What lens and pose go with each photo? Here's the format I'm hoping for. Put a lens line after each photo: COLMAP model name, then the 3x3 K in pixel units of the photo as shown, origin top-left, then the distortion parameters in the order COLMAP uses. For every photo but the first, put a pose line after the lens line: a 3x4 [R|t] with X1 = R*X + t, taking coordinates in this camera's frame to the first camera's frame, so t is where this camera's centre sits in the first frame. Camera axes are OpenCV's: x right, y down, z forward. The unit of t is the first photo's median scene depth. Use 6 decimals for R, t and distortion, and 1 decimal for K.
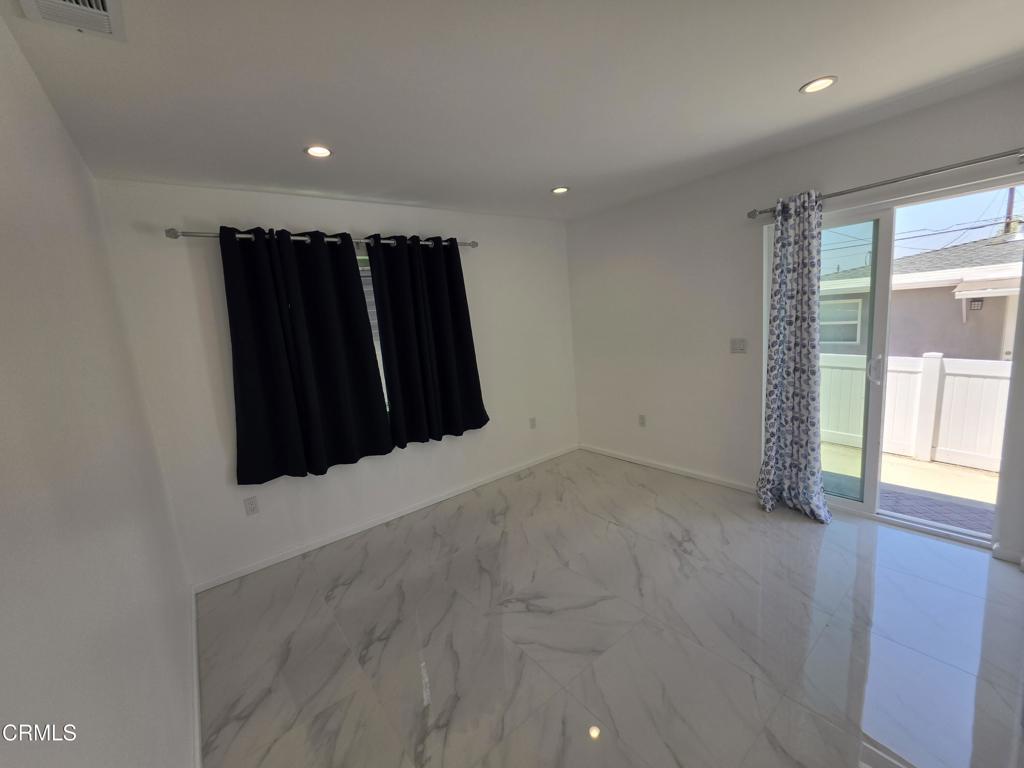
lens RADIAL K [[412.4, 0, 519.4], [0, 412.4, 384.4], [0, 0, 1]] dist [-0.003799, 0.001423]
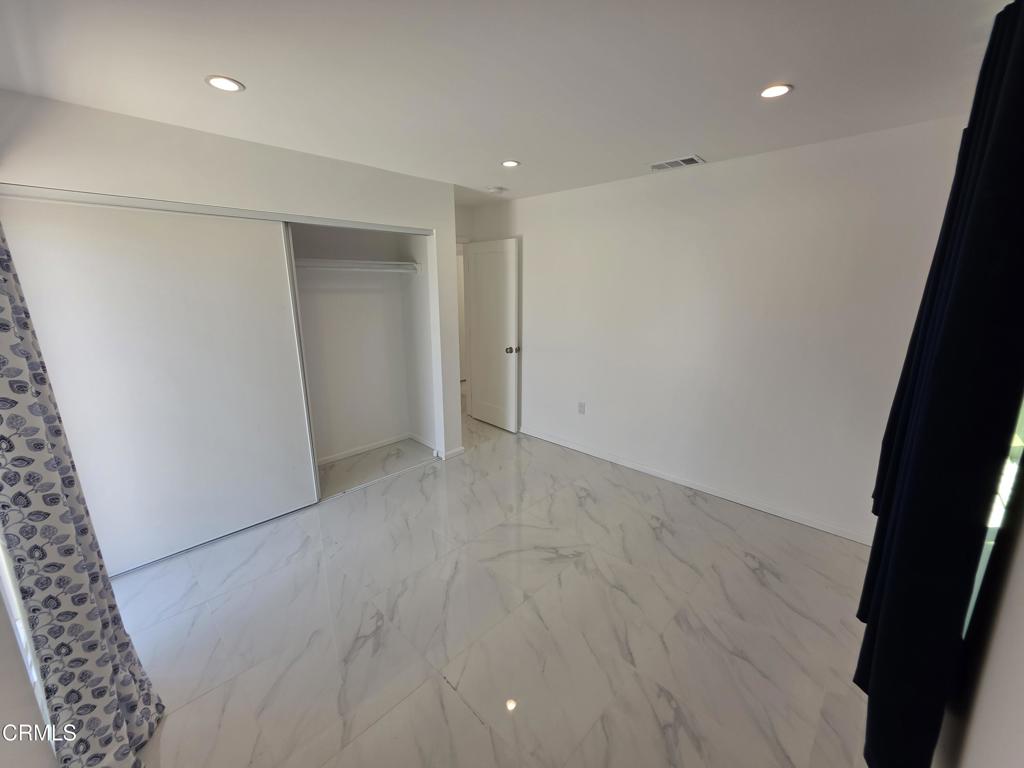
lens RADIAL K [[412.4, 0, 513.1], [0, 412.4, 381.0], [0, 0, 1]] dist [-0.003799, 0.001423]
pose [[-0.988309, 0.116749, -0.098055, 0.164014], [0.068968, 0.915919, 0.395393, -0.304693], [0.135972, 0.384008, -0.913263, 1.530085]]
